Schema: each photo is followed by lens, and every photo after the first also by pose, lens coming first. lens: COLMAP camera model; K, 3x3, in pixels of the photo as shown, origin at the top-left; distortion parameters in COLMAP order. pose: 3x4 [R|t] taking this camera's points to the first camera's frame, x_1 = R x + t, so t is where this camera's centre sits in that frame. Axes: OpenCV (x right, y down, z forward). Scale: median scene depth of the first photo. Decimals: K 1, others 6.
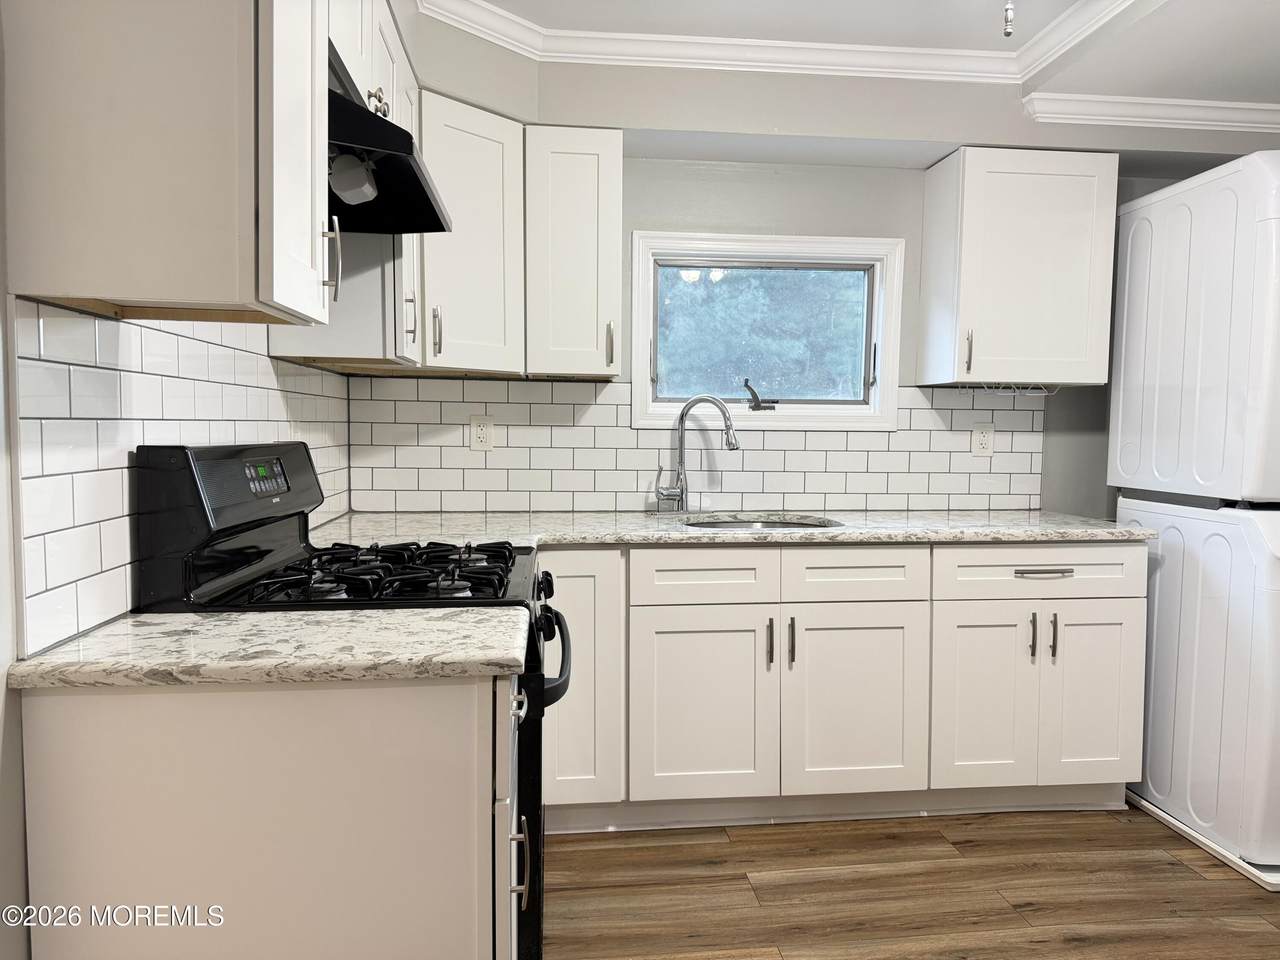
lens RADIAL K [[919.7, 0, 641.4], [0, 919.7, 487.4], [0, 0, 1]] dist [0.094040, -0.011140]
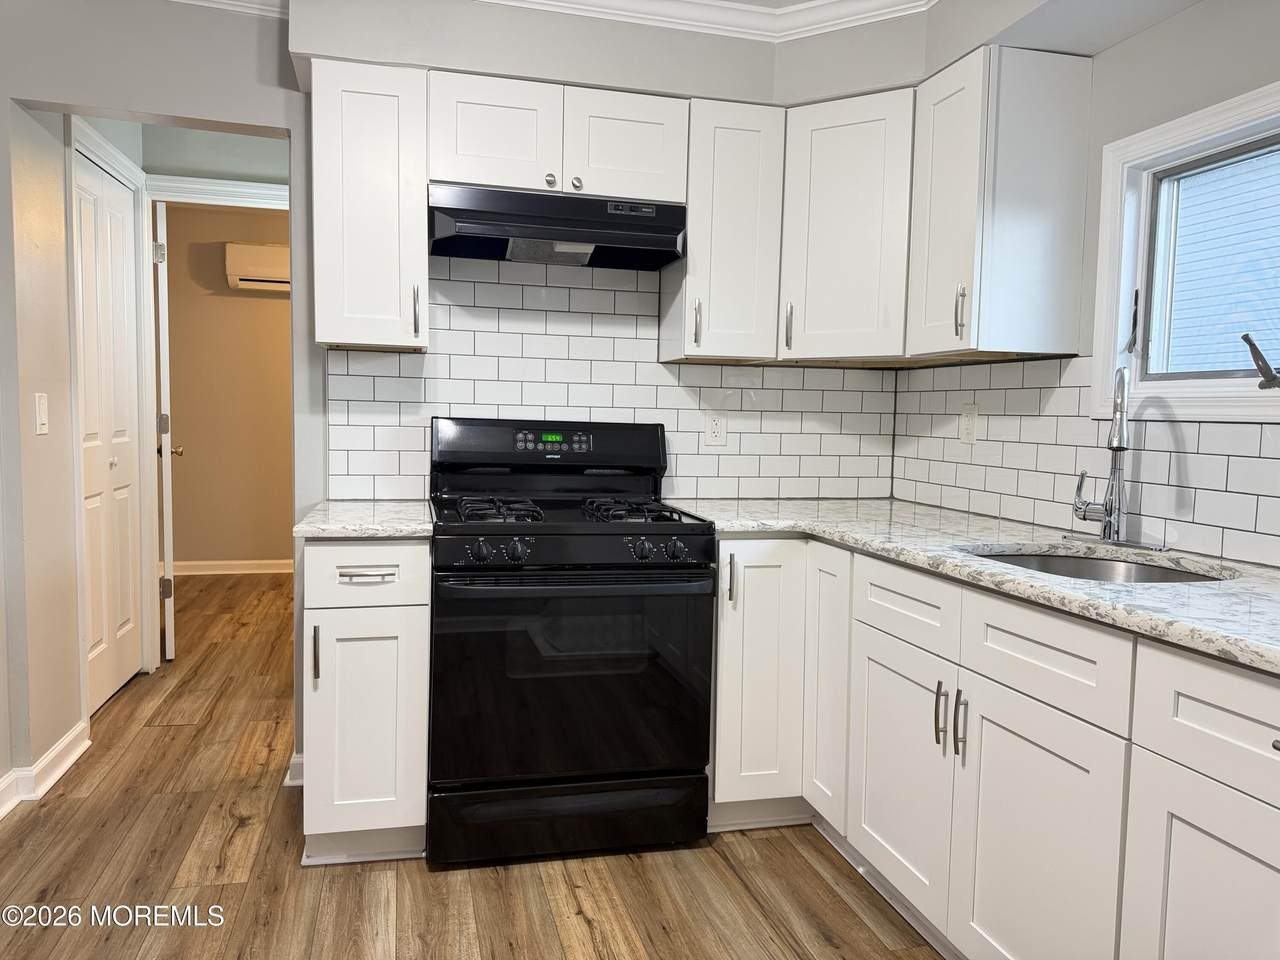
lens RADIAL K [[919.7, 0, 637.7], [0, 919.7, 481.0], [0, 0, 1]] dist [0.094040, -0.011140]
pose [[0.143918, 0.067665, -0.987274, 0.692168], [-0.086488, 0.994702, 0.055567, -0.026596], [0.985803, 0.077390, 0.149008, 0.555077]]
